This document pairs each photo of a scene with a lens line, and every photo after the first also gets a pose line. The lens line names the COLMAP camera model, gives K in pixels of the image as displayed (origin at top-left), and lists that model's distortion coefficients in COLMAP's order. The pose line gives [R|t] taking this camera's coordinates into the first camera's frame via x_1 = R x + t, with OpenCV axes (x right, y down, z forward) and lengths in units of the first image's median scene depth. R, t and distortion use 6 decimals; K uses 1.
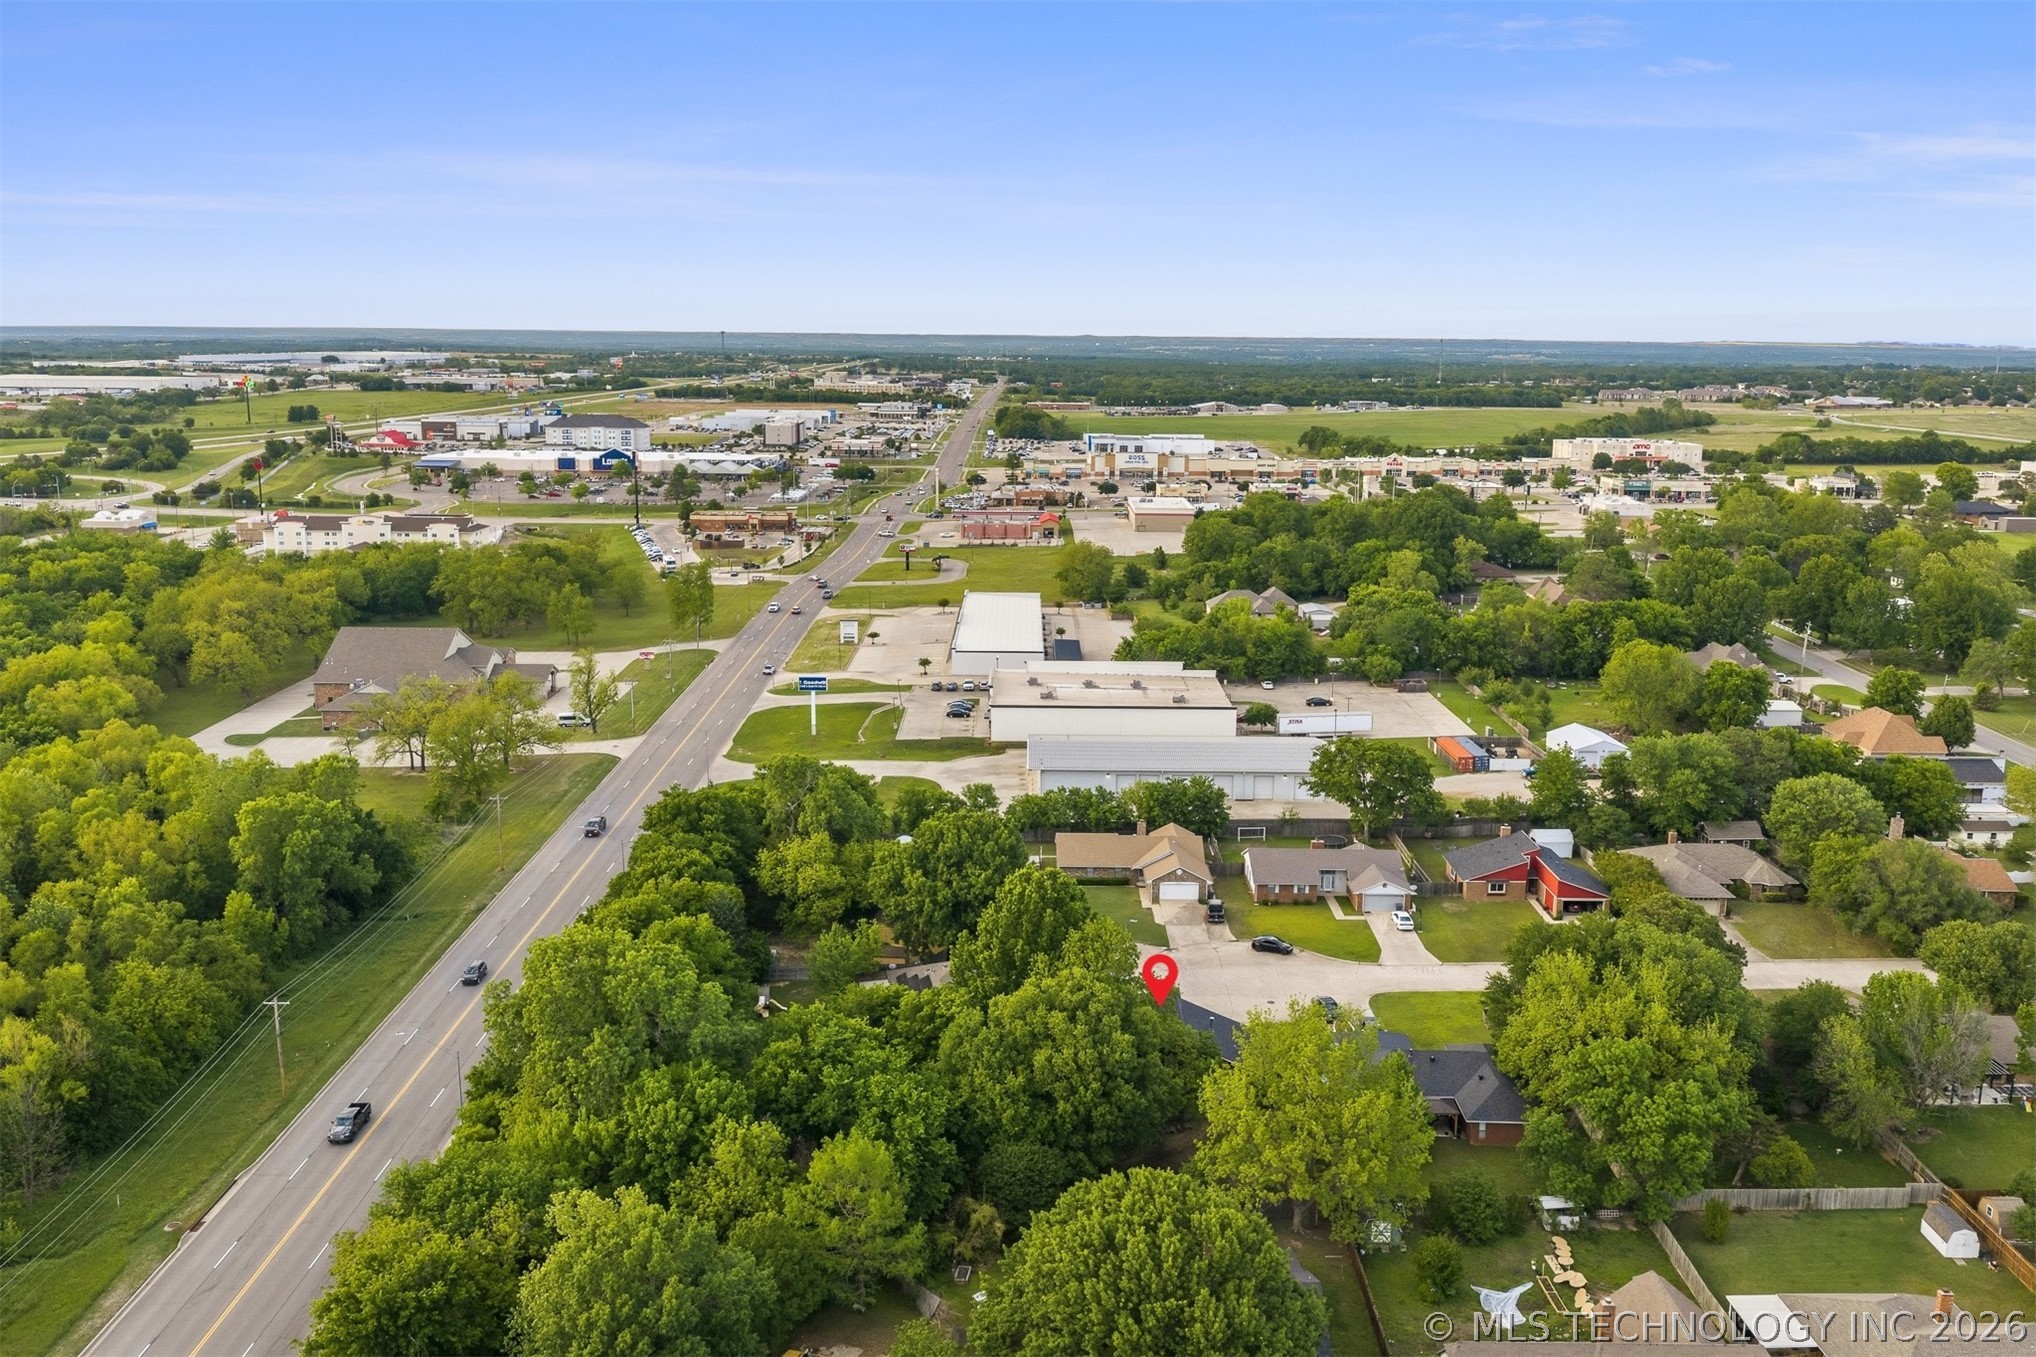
lens RADIAL K [[1696.2, 0, 1035.0], [0, 1696.2, 669.8], [0, 0, 1]] dist [0.017893, -0.034301]
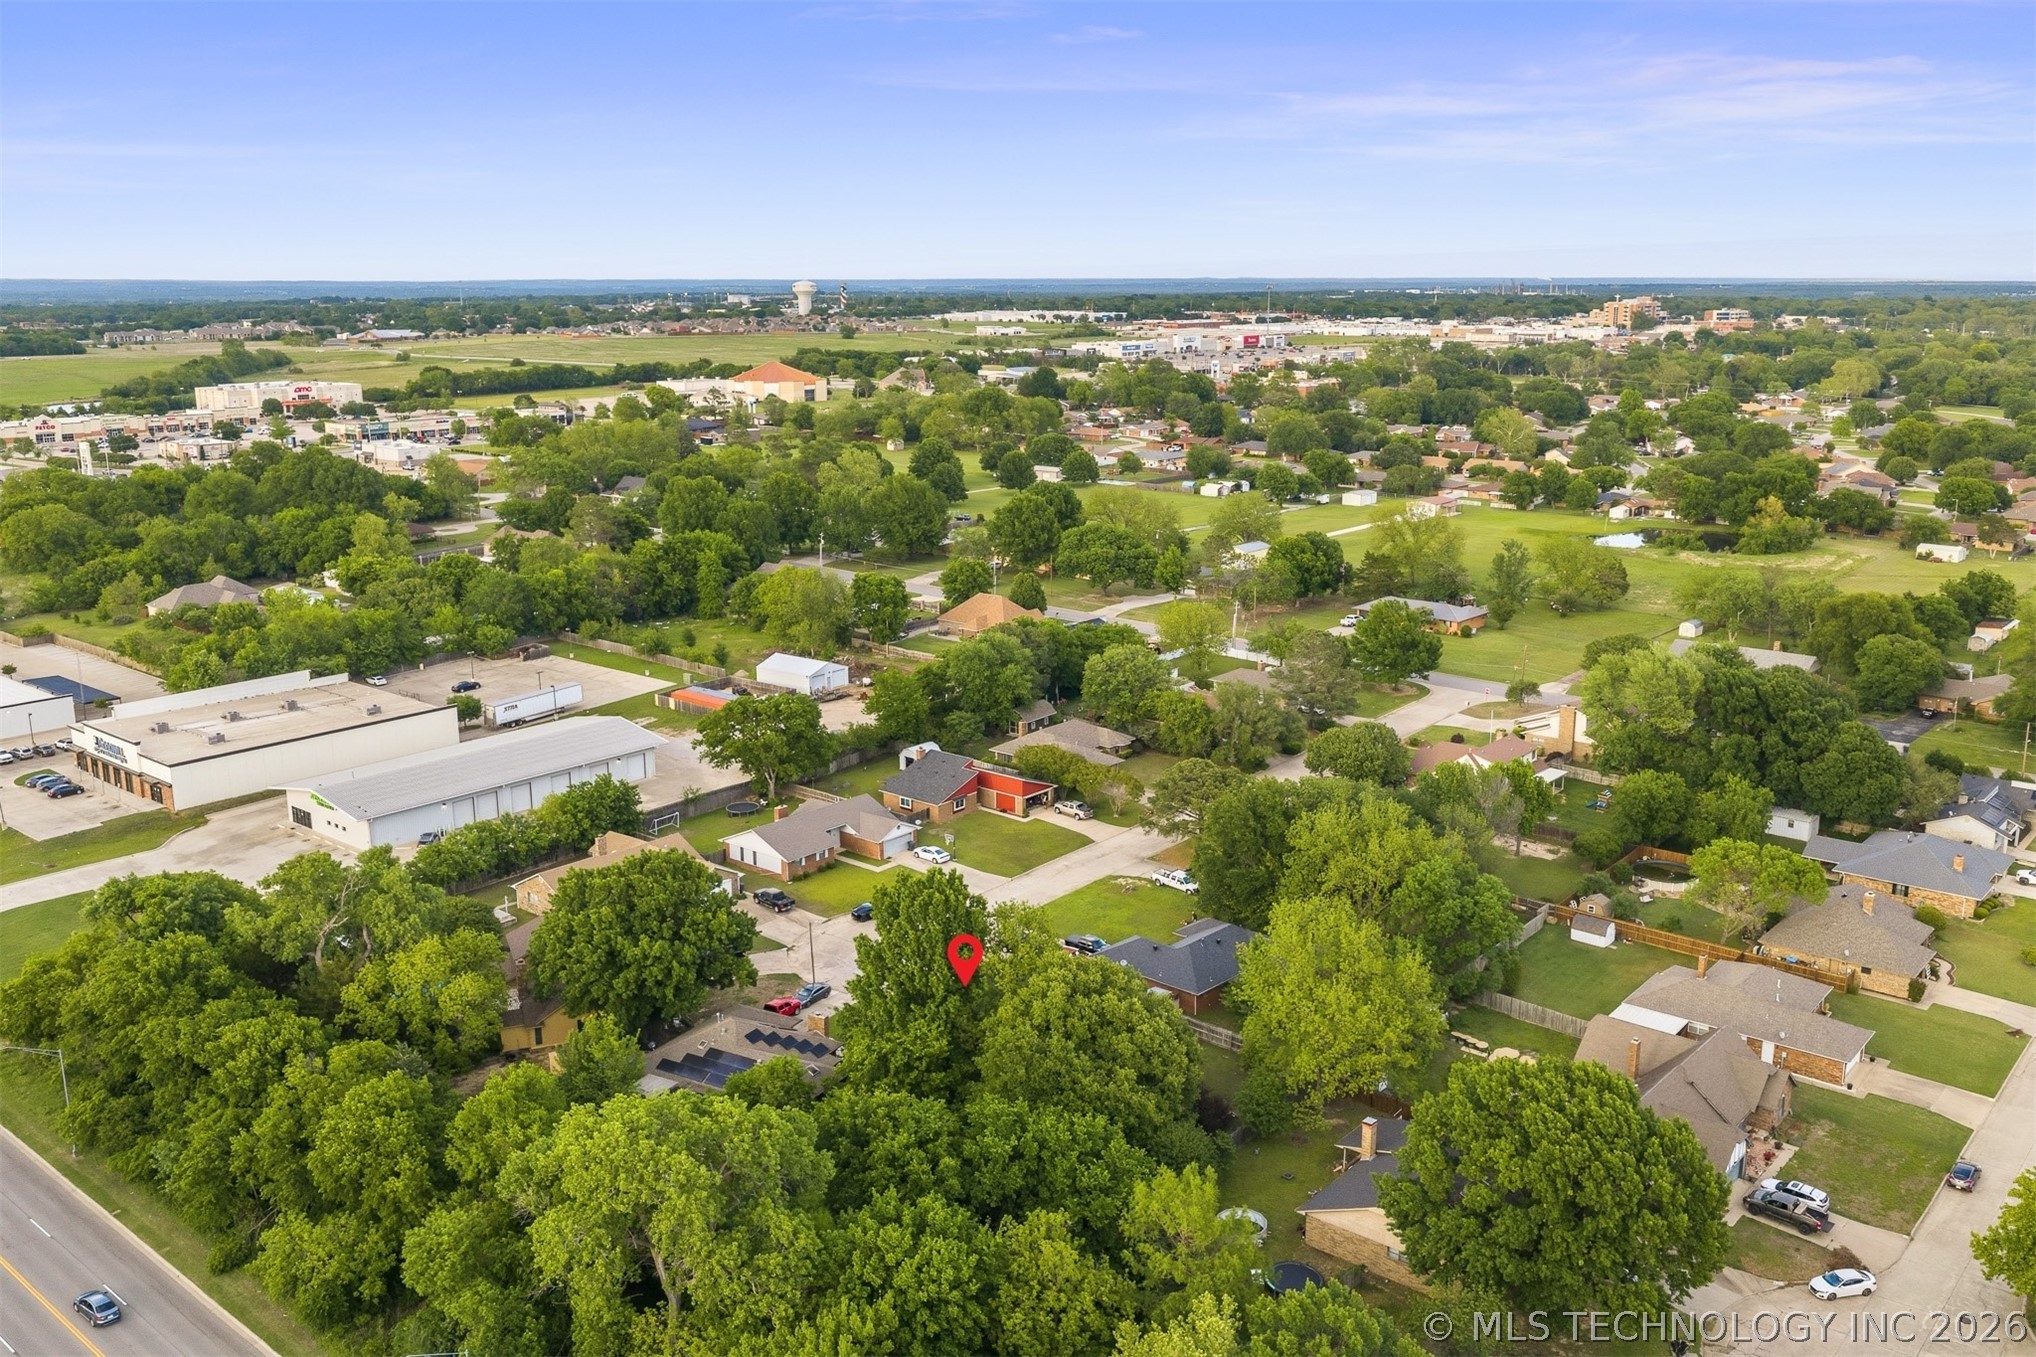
lens RADIAL K [[1696.2, 0, 1029.2], [0, 1696.2, 690.5], [0, 0, 1]] dist [0.017893, -0.034301]
pose [[0.649999, -0.193305, 0.734938, -0.382565], [0.157536, 0.980374, 0.118531, -0.048787], [-0.743427, 0.038734, 0.667695, 0.218618]]
